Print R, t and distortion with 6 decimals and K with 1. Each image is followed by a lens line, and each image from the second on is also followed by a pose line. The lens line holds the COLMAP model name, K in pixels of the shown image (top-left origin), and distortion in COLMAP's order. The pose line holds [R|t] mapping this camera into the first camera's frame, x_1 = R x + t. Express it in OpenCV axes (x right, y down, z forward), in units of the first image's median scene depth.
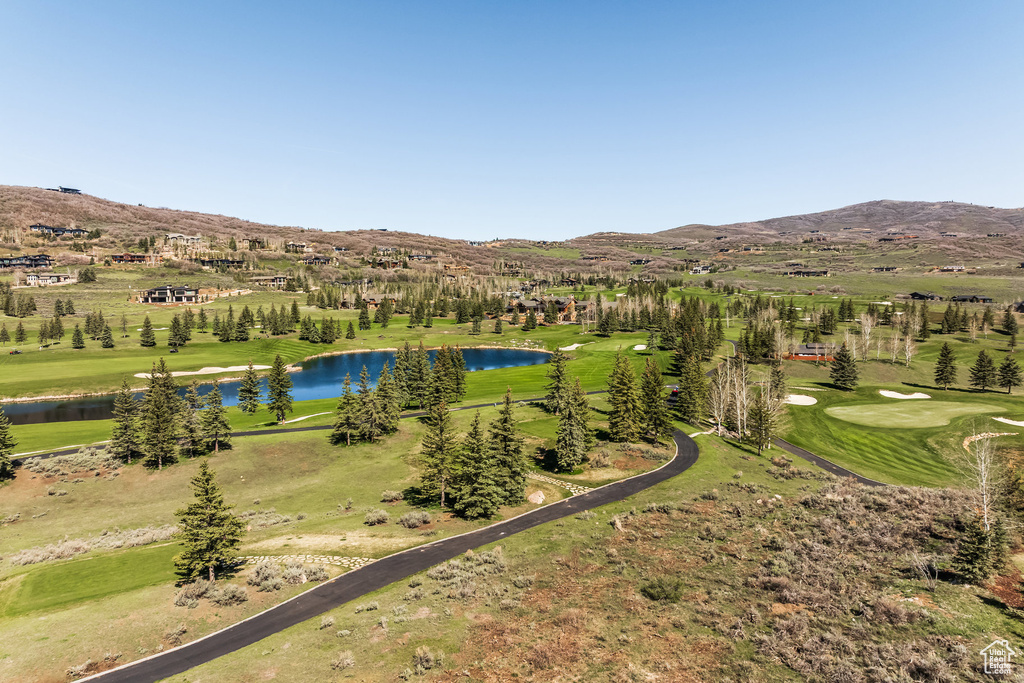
lens RADIAL K [[697.0, 0, 515.2], [0, 697.0, 318.8], [0, 0, 1]] dist [0.026084, 0.007785]
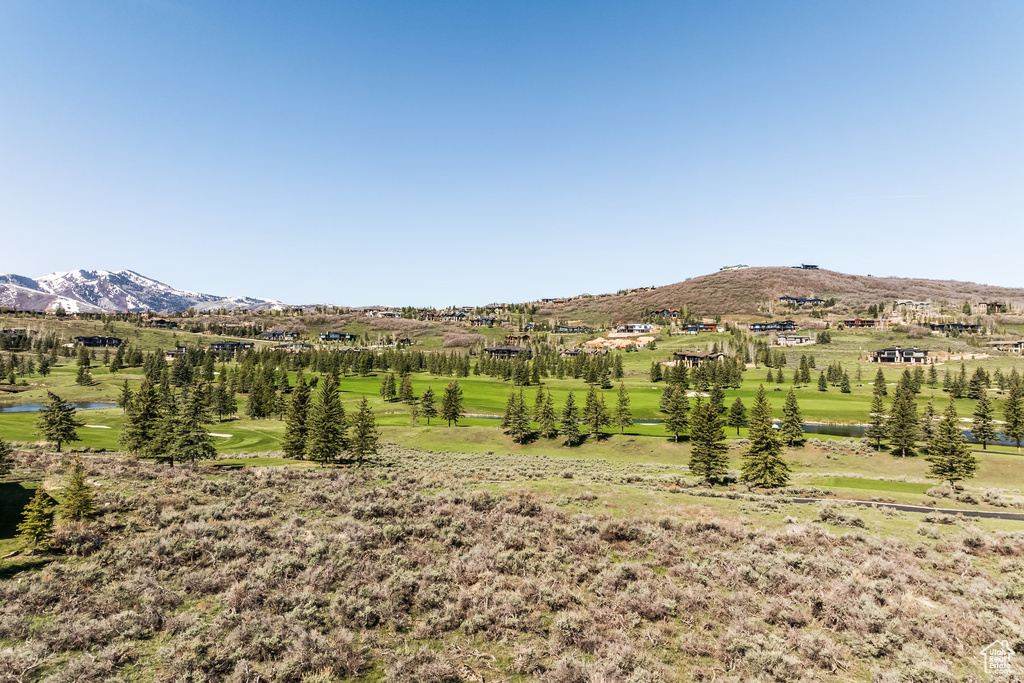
lens RADIAL K [[696.1, 0, 512.5], [0, 696.1, 323.9], [0, 0, 1]] dist [0.031348, -0.003156]
pose [[0.578981, -0.008016, -0.815302, 0.021212], [-0.068308, 0.995959, -0.058300, 0.014369], [0.812475, 0.089447, 0.576094, -0.055110]]
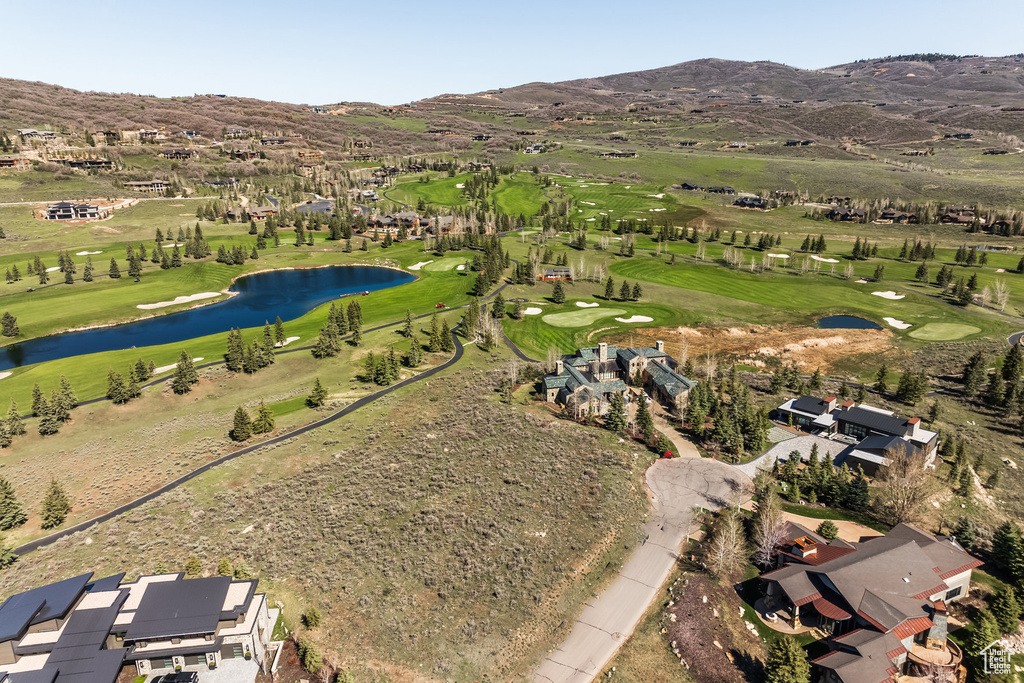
lens RADIAL K [[693.4, 0, 514.2], [0, 693.4, 338.1], [0, 0, 1]] dist [0.023833, 0.002929]
pose [[0.978056, -0.055968, 0.200683, -0.011630], [0.006520, 0.970992, 0.239023, -0.079171], [-0.208240, -0.232469, 0.950050, -0.244247]]
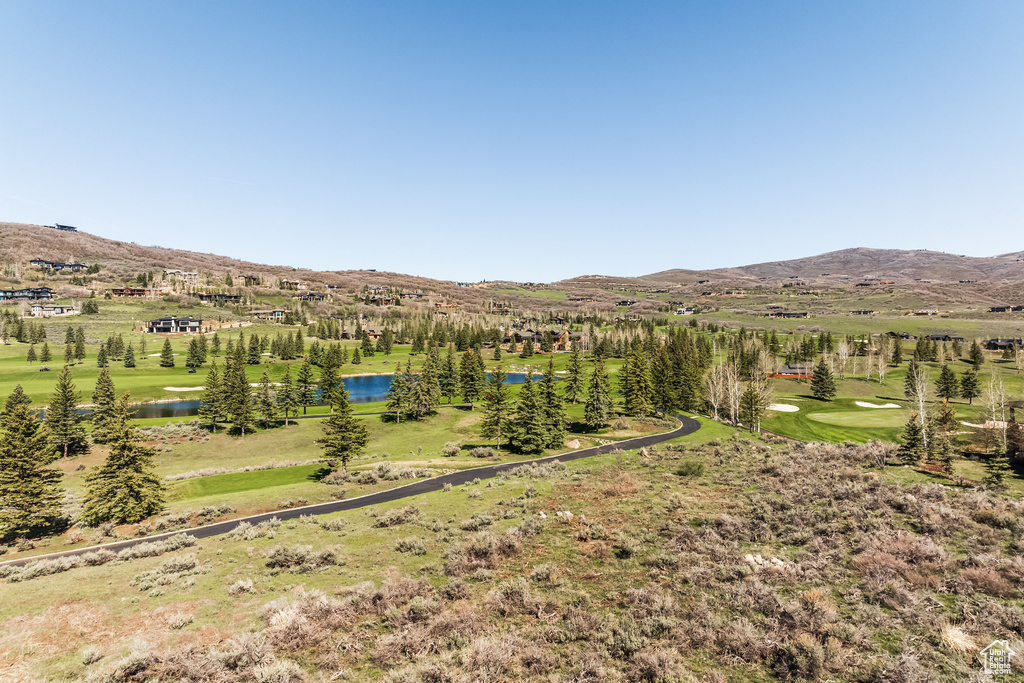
lens RADIAL K [[697.0, 0, 515.2], [0, 697.0, 318.8], [0, 0, 1]] dist [0.026084, 0.007785]
pose [[0.999708, 0.007097, 0.023099, -0.012505], [-0.005631, 0.998003, -0.062917, 0.013880], [-0.023499, 0.062768, 0.997751, -0.028759]]
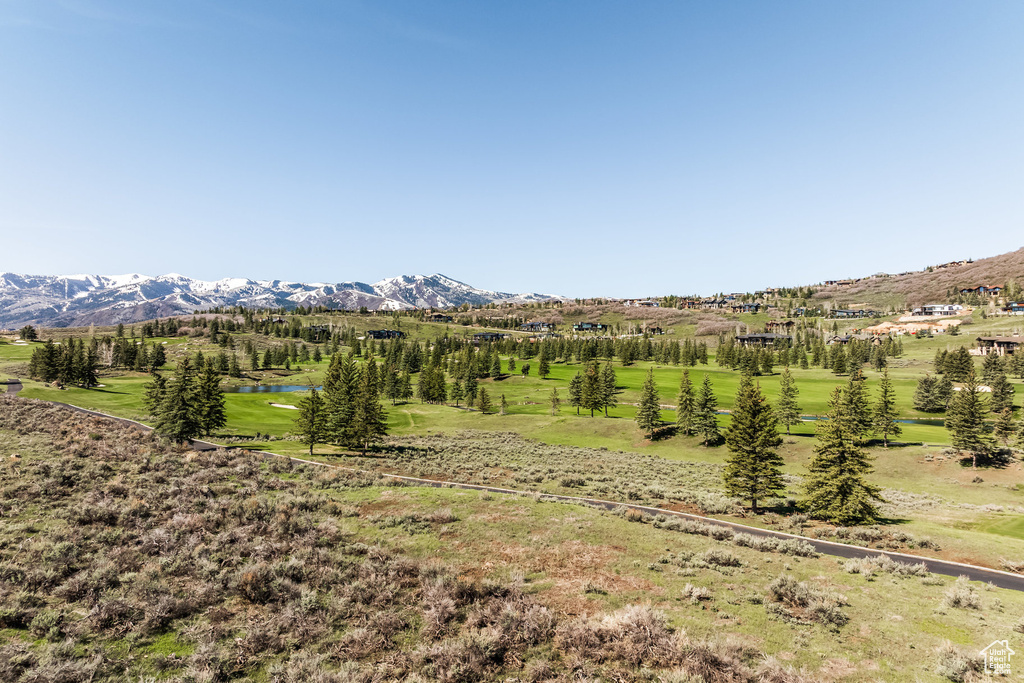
lens RADIAL K [[693.9, 0, 509.8], [0, 693.9, 317.5], [0, 0, 1]] dist [0.024980, 0.004042]
pose [[0.211219, -0.015709, -0.977312, 0.014598], [-0.061058, 0.997706, -0.029233, 0.014382], [0.975530, 0.065847, 0.209776, 0.005357]]
